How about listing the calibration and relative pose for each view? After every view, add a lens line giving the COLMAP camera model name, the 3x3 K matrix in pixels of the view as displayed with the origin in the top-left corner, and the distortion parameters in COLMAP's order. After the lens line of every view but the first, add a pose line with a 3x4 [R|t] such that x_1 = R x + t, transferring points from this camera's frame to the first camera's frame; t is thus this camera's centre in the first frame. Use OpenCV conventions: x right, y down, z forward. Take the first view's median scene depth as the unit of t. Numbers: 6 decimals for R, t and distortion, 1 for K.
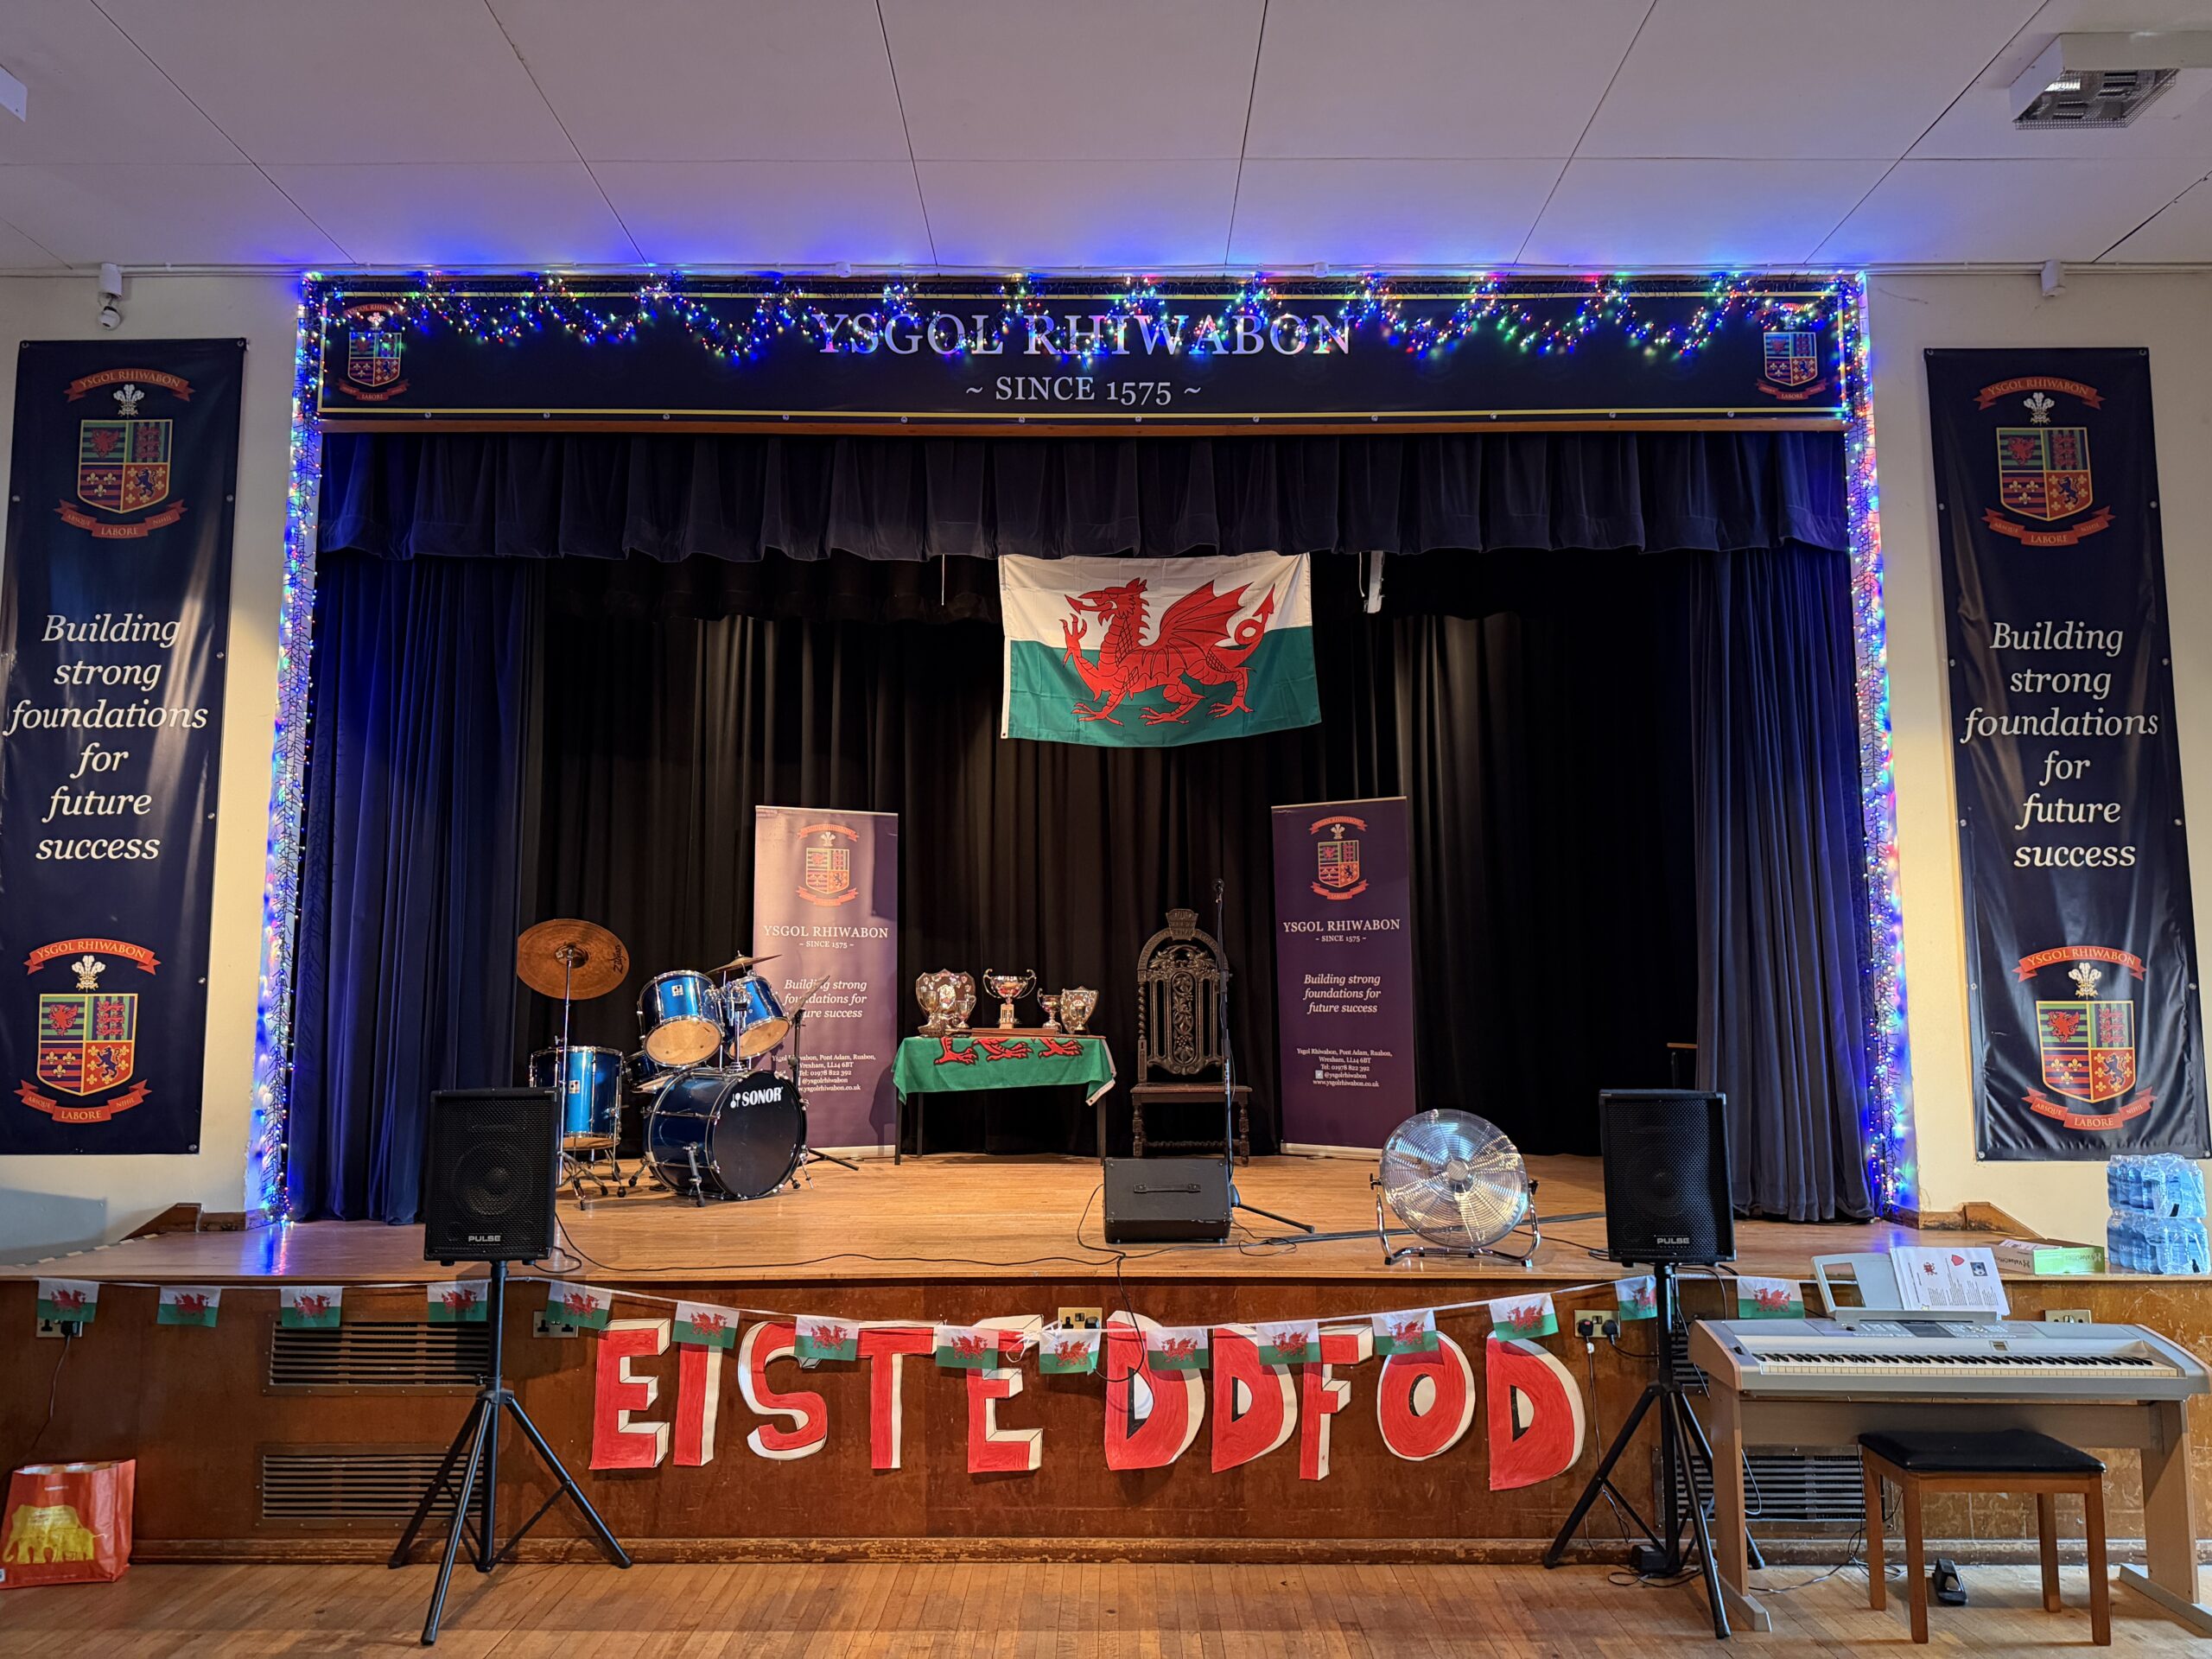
lens RADIAL K [[1575.7, 0, 1112.2], [0, 1575.7, 828.3], [0, 0, 1]] dist [0.056038, -0.037502]
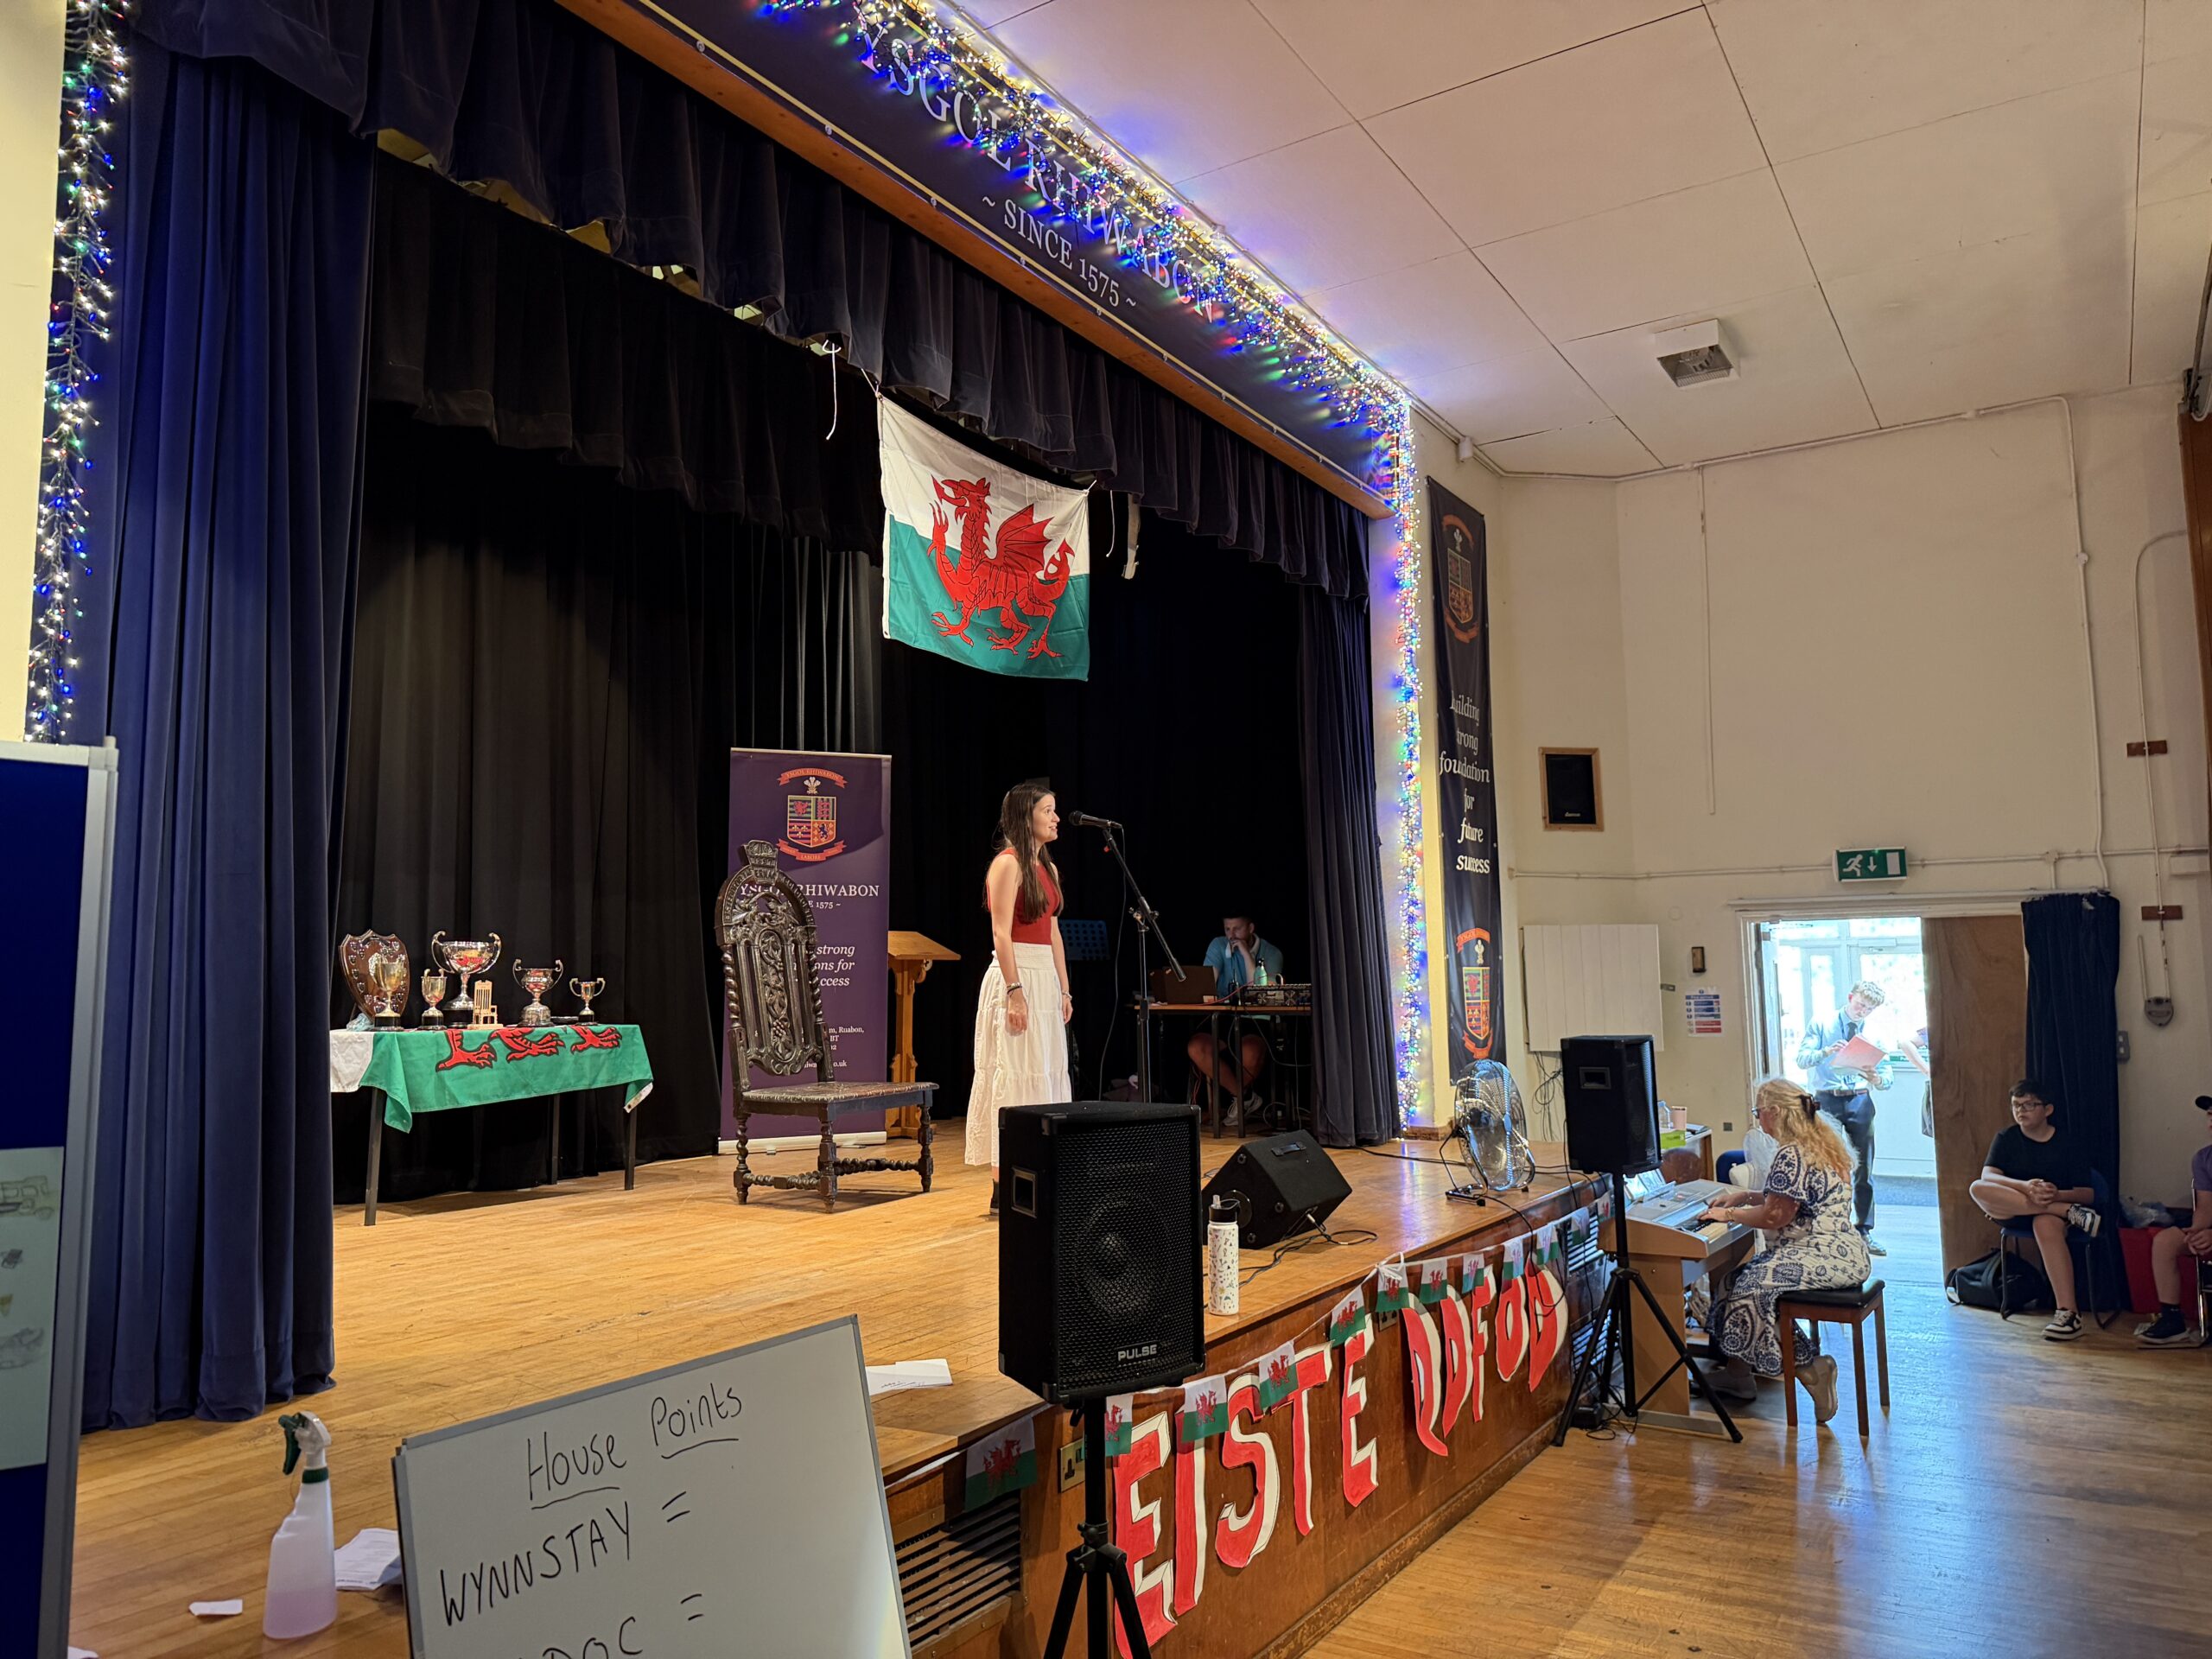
lens RADIAL K [[1575.7, 0, 1115.1], [0, 1575.7, 825.0], [0, 0, 1]] dist [0.056038, -0.037502]
pose [[0.523588, 0.076970, 0.848488, -0.705259], [-0.084912, 0.995667, -0.037924, 0.059013], [-0.847730, -0.052190, 0.527855, 0.510479]]
